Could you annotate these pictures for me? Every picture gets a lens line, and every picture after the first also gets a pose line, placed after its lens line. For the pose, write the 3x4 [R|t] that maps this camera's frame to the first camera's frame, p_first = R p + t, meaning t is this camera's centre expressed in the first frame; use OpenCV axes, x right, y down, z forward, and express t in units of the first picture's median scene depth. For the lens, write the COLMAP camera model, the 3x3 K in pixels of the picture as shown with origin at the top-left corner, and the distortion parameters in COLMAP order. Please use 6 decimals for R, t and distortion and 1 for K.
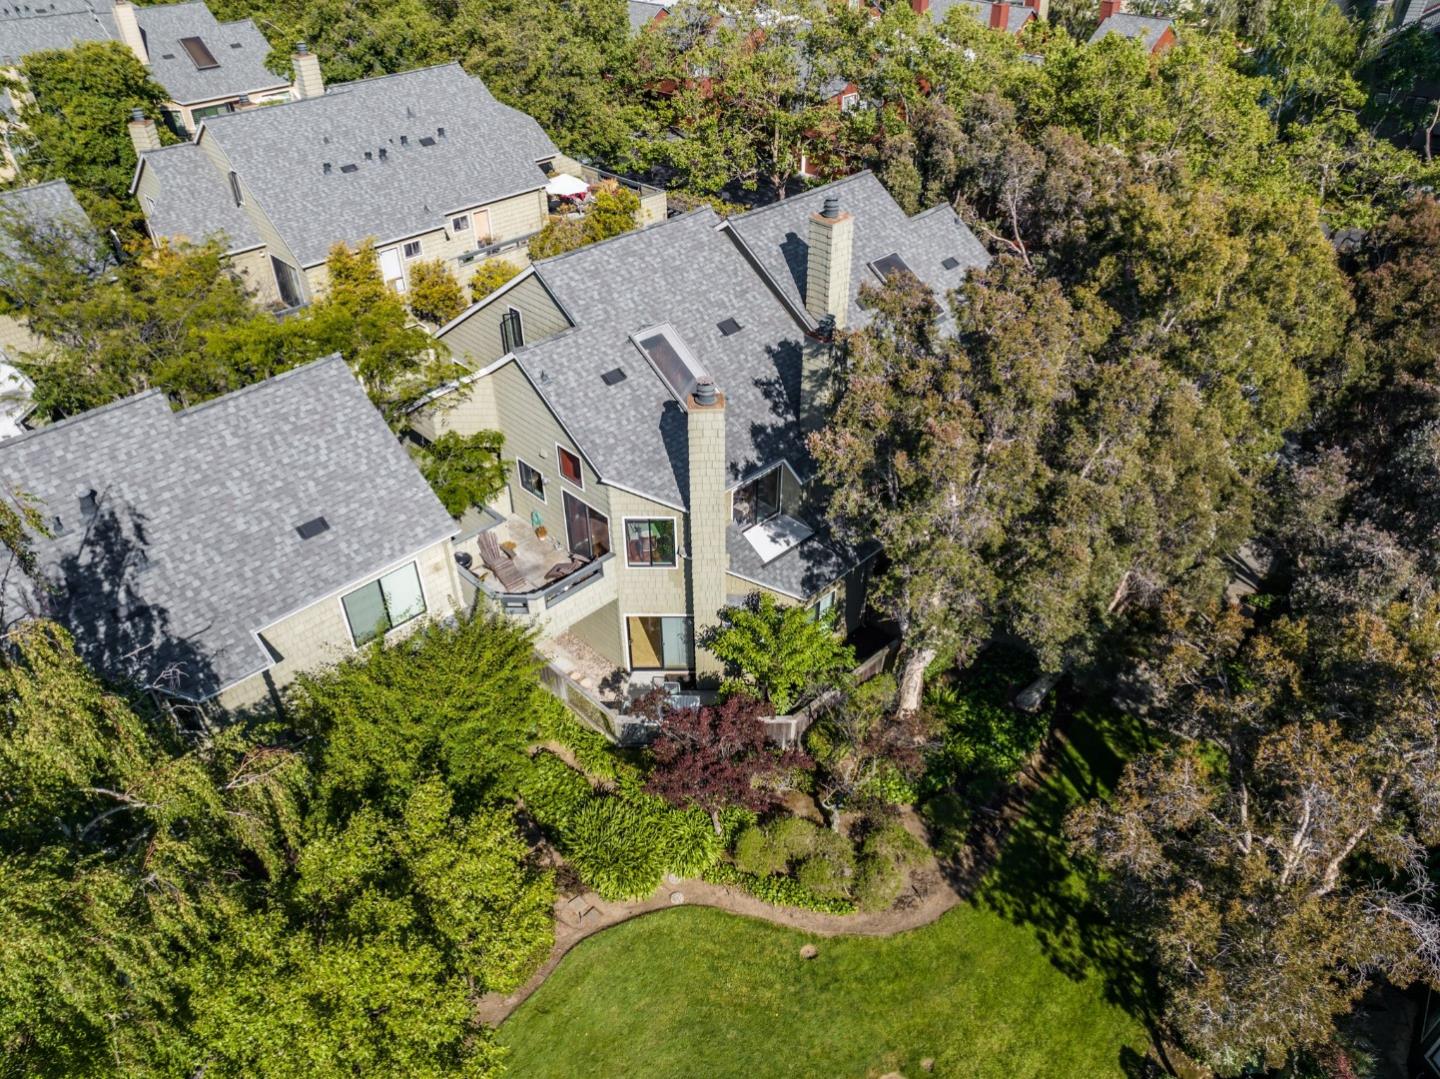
lens RADIAL K [[1019.2, 0, 719.1], [0, 1019.2, 537.1], [0, 0, 1]] dist [-0.045559, 0.001916]
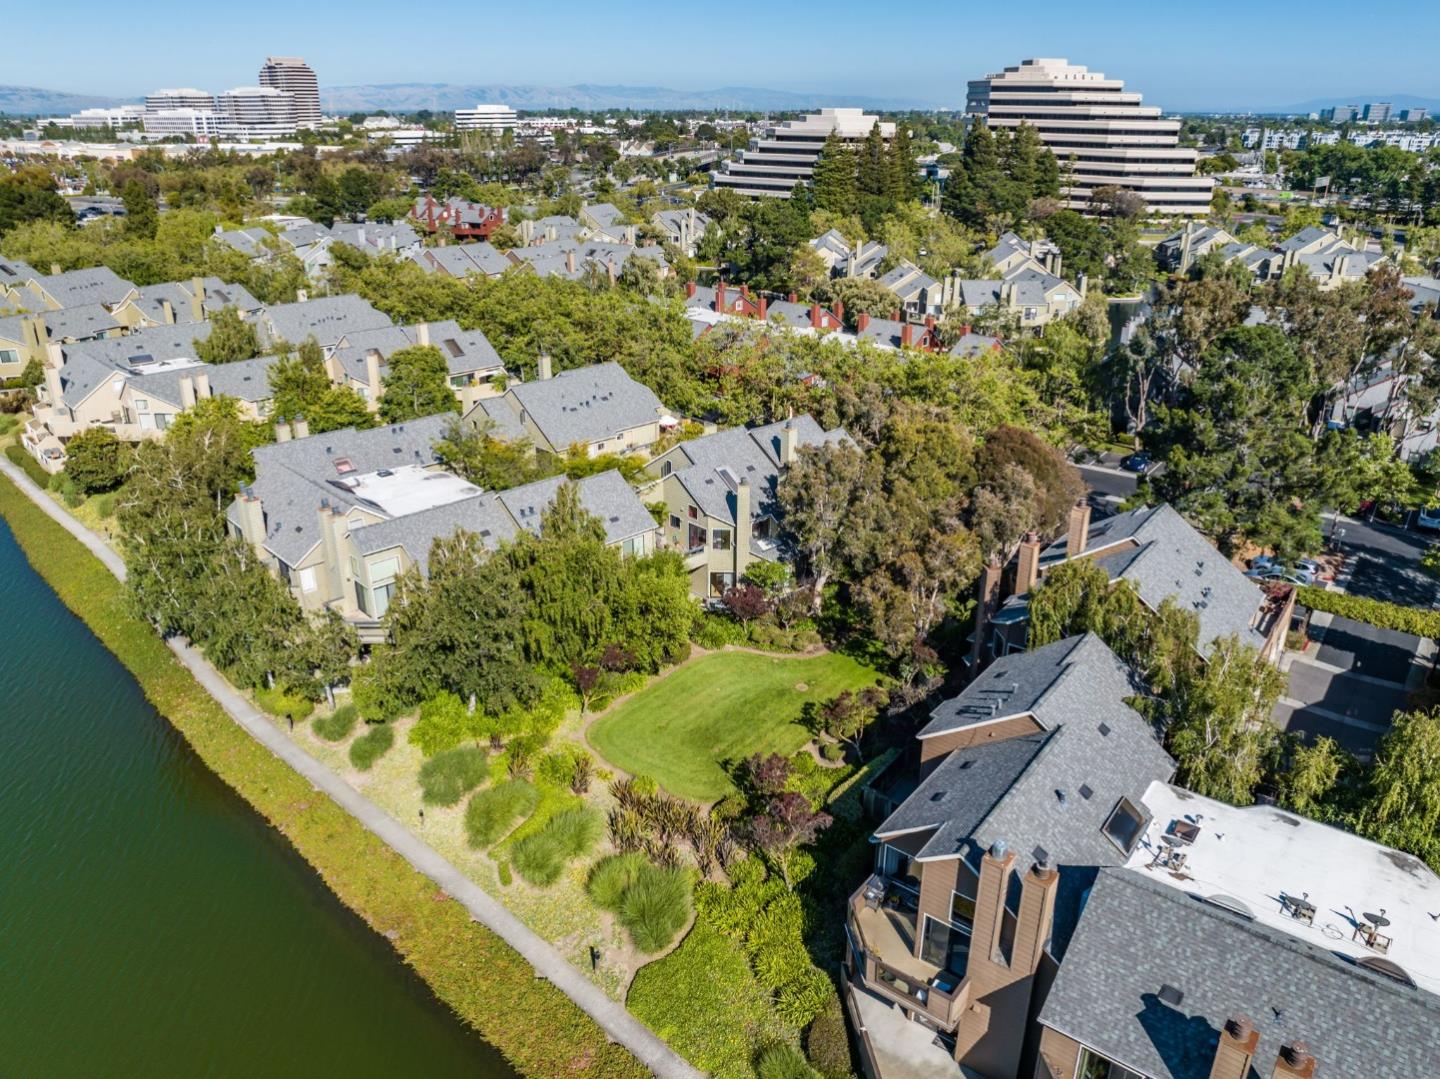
lens RADIAL K [[1019.2, 0, 720.7], [0, 1019.2, 539.7], [0, 0, 1]] dist [-0.045559, 0.001916]
pose [[0.999826, 0.016301, -0.009028, -0.040331], [-0.017955, 0.972373, -0.232743, 0.575629], [0.004985, 0.232864, 0.972496, -1.491371]]
